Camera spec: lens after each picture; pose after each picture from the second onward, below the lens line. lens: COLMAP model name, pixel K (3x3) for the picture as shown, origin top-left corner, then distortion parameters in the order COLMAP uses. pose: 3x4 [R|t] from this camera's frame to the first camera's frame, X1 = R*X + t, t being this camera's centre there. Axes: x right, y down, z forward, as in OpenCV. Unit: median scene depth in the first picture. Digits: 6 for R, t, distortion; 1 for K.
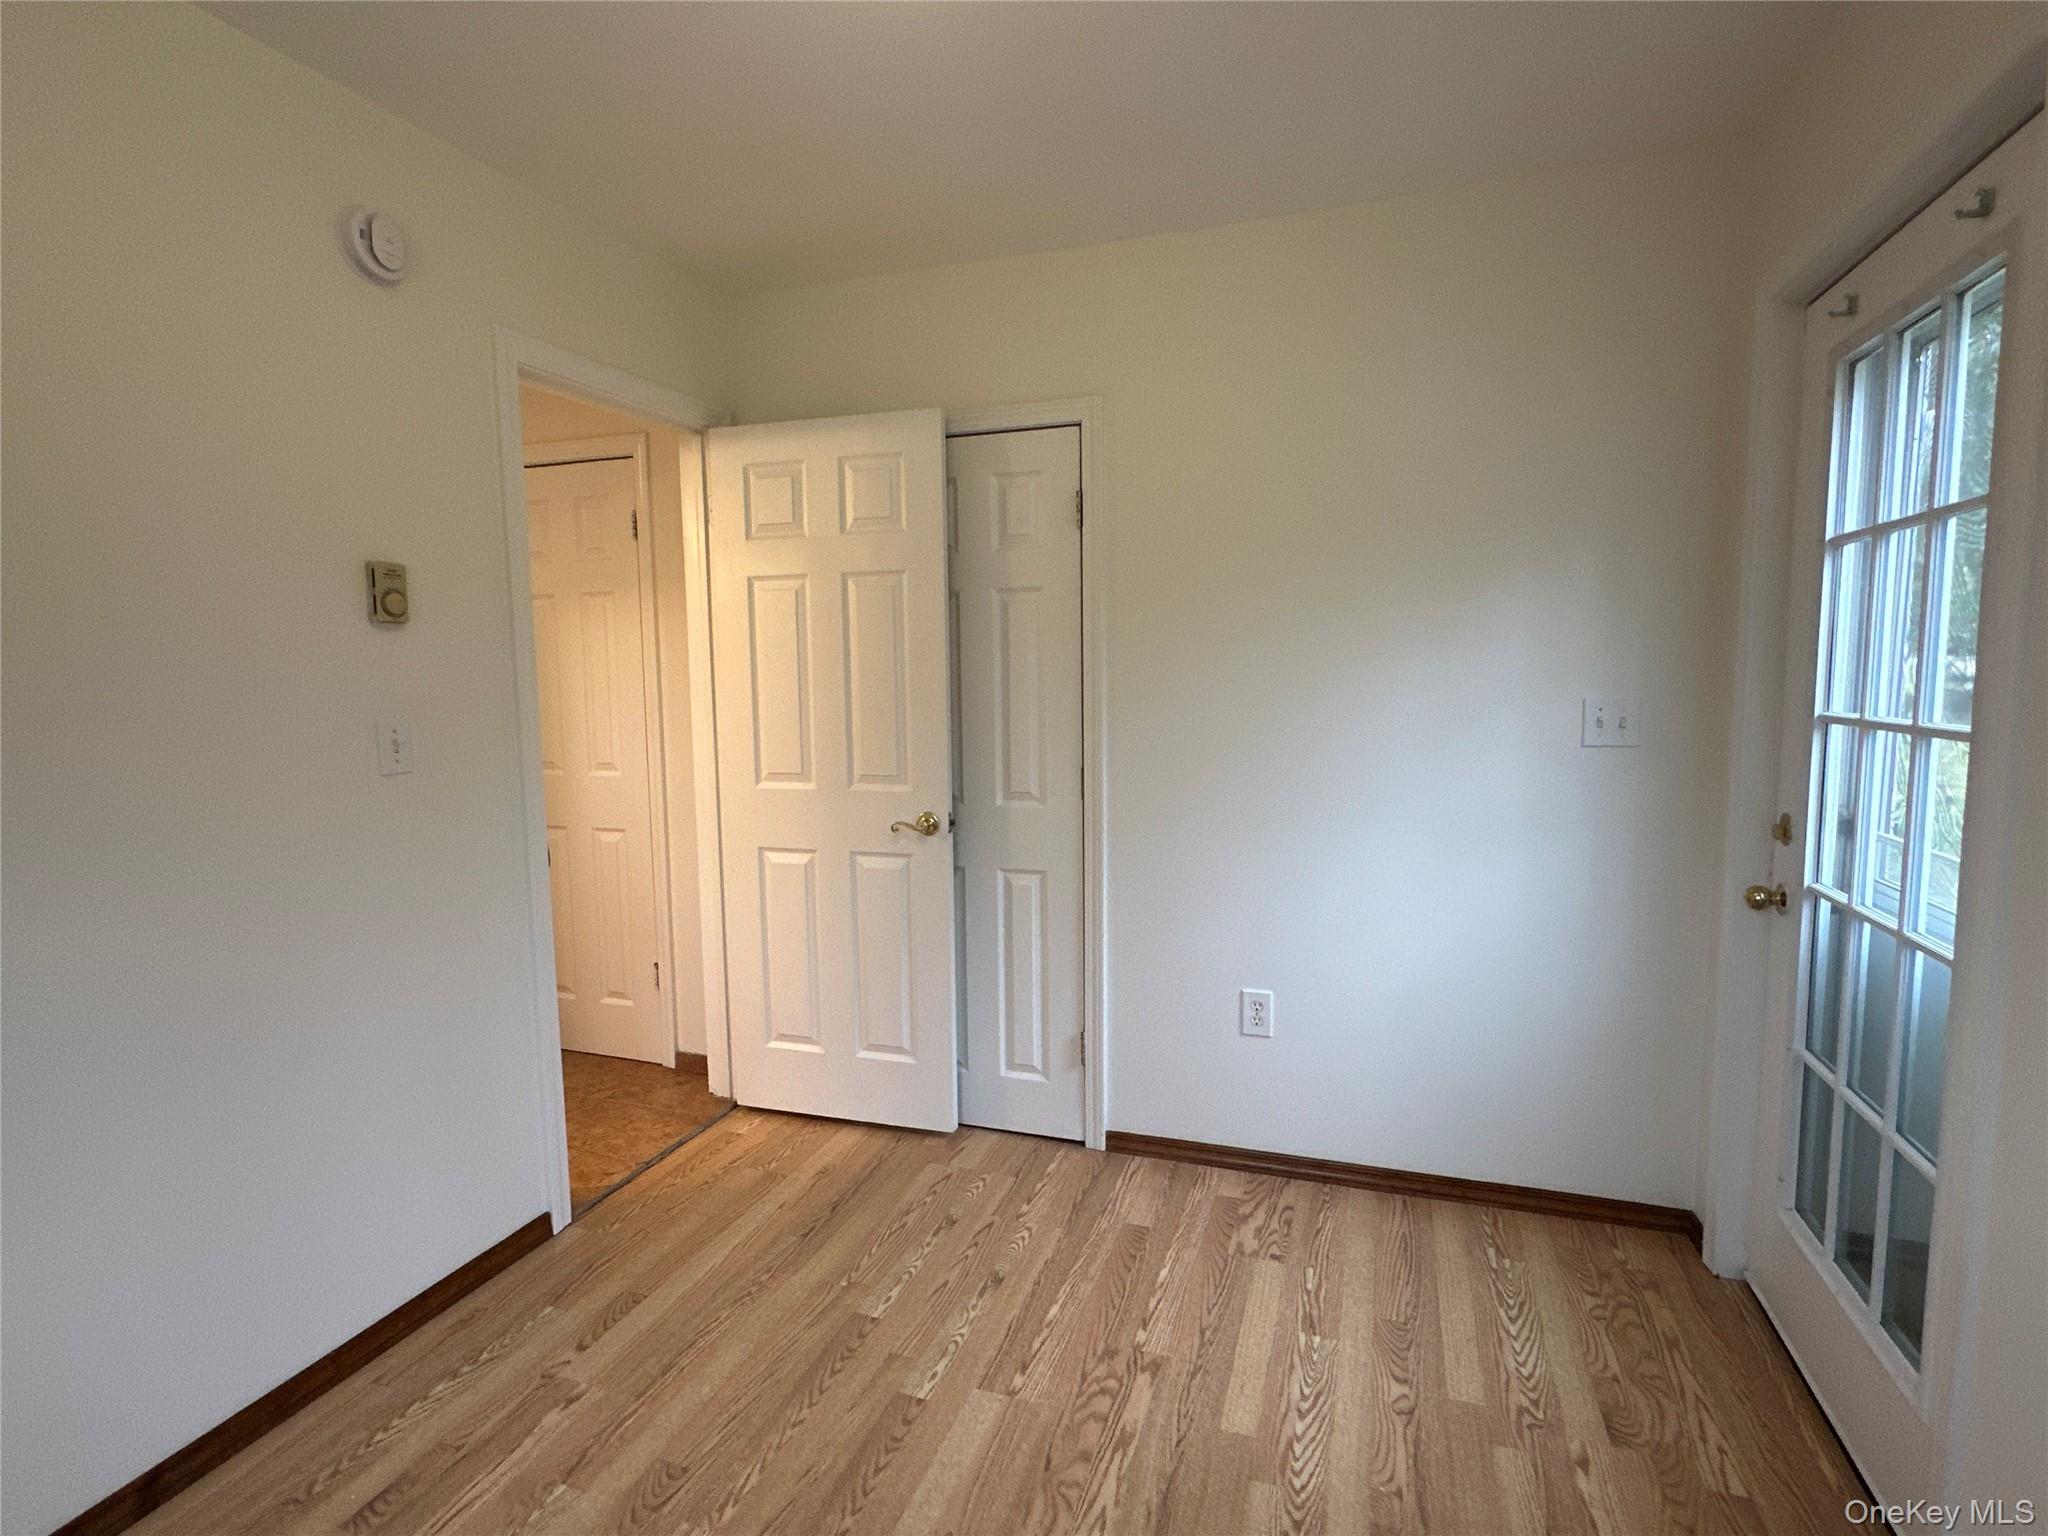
lens RADIAL K [[1017.4, 0, 1024.0], [0, 1017.4, 768.0], [0, 0, 1]] dist [-0.002089, -0.000784]
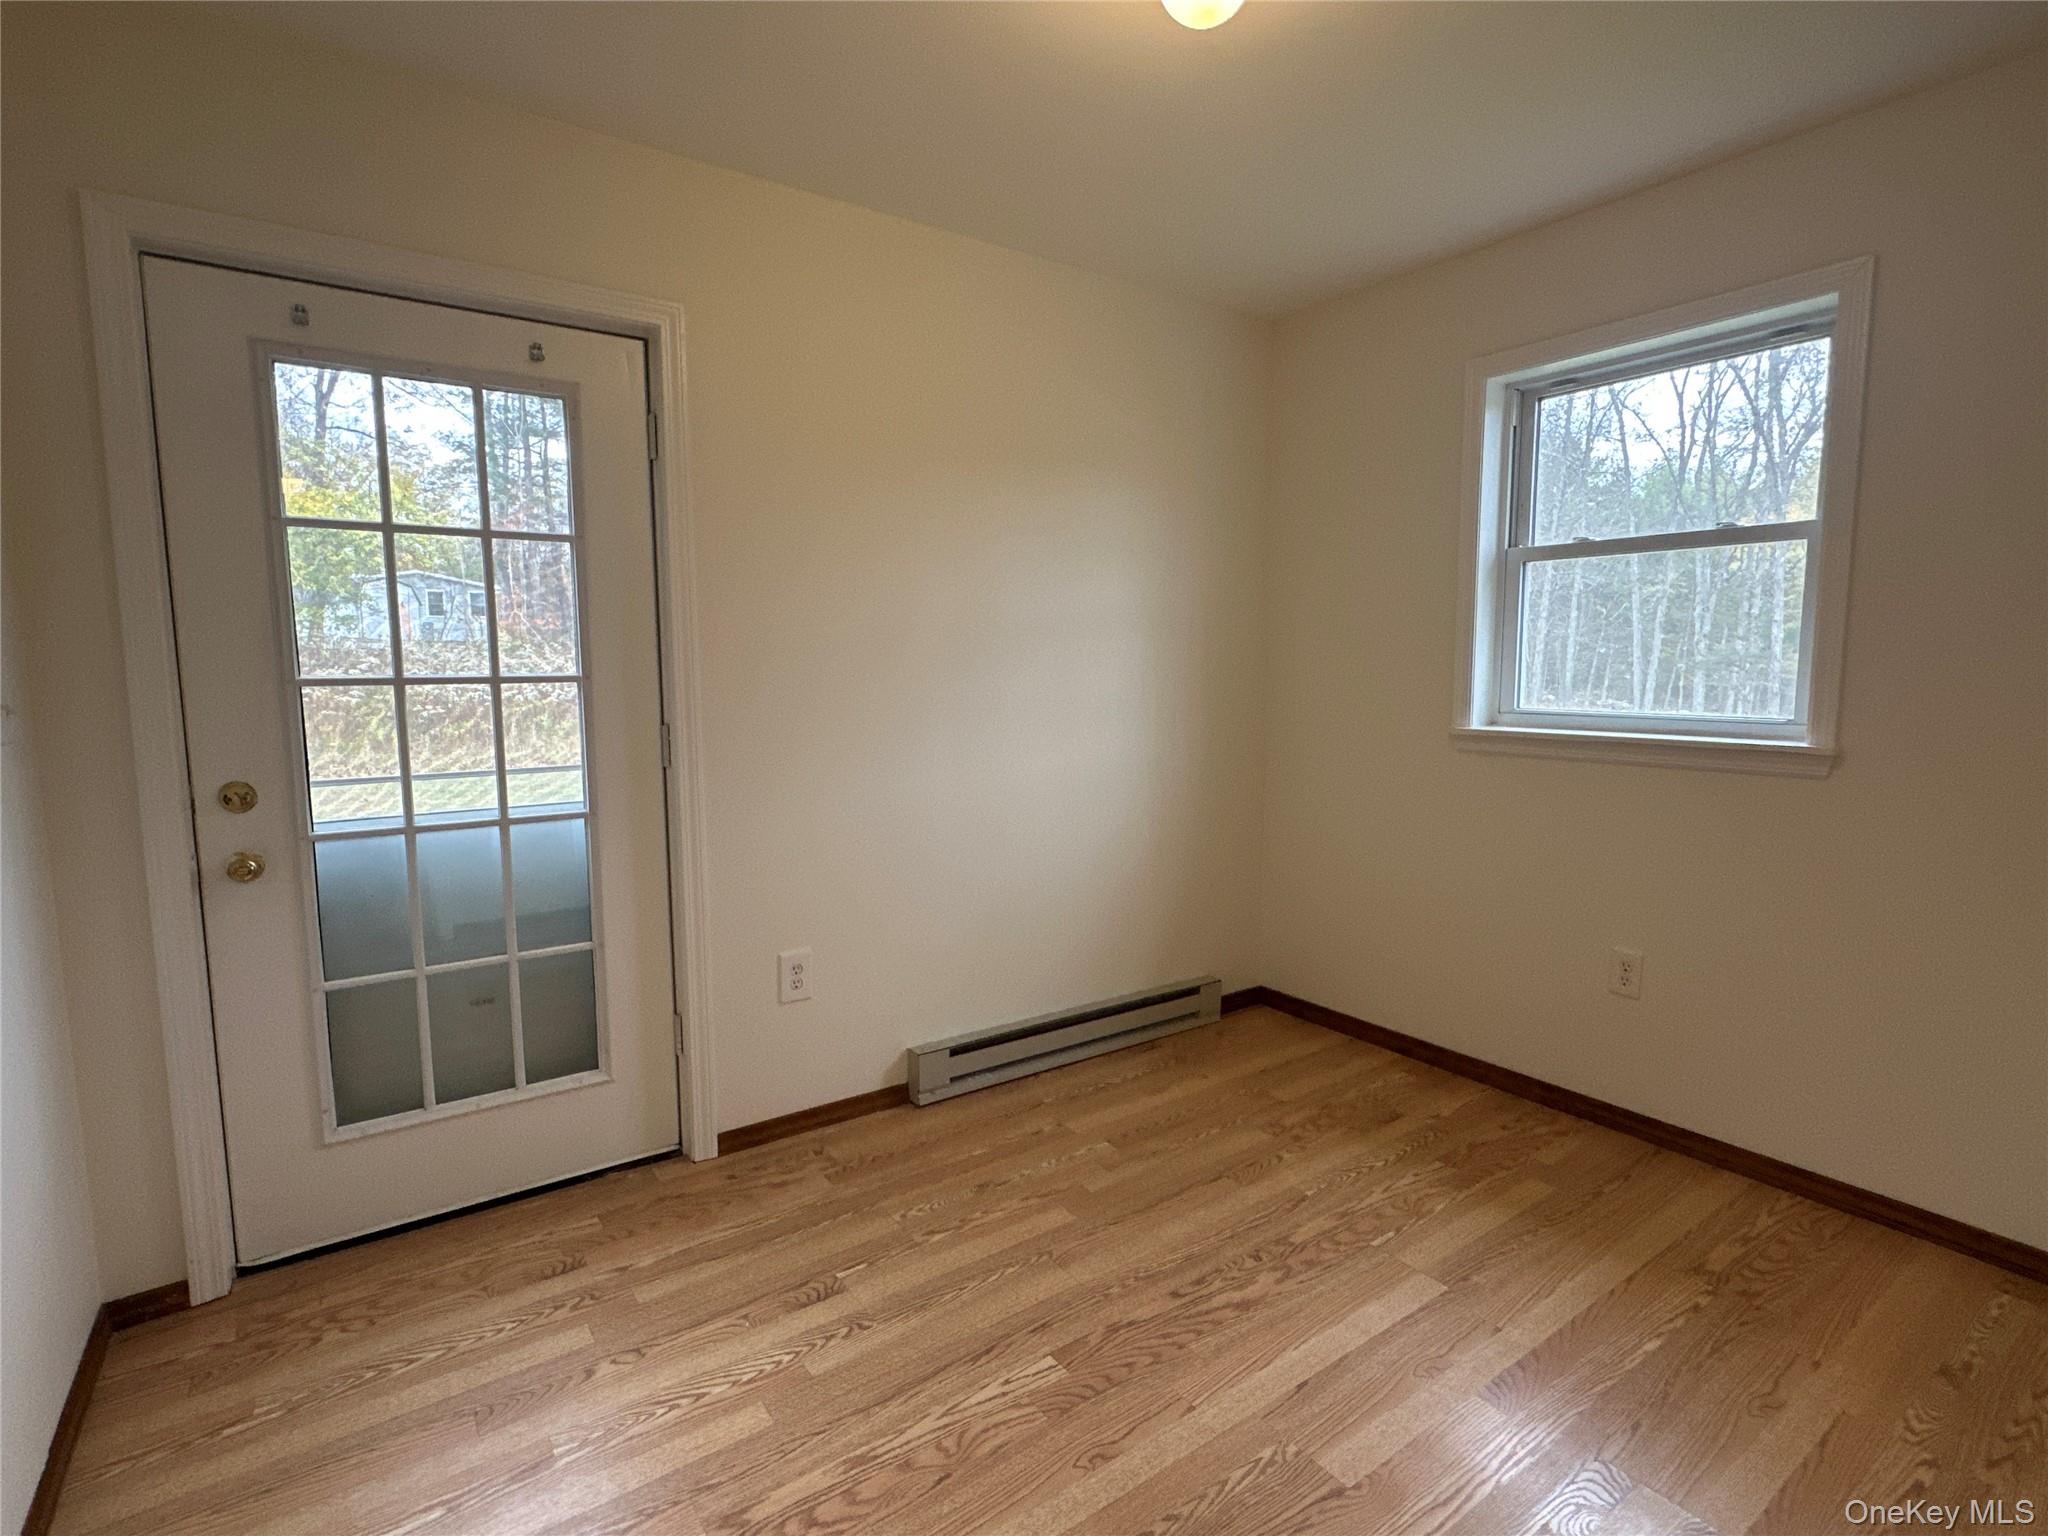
lens RADIAL K [[1017.4, 0, 1024.0], [0, 1017.4, 768.0], [0, 0, 1]] dist [-0.002089, -0.000784]
pose [[-0.811046, -0.049054, 0.582921, -0.526252], [0.074399, 0.979736, 0.185962, -0.108428], [-0.580232, 0.194193, -0.790962, 1.518075]]
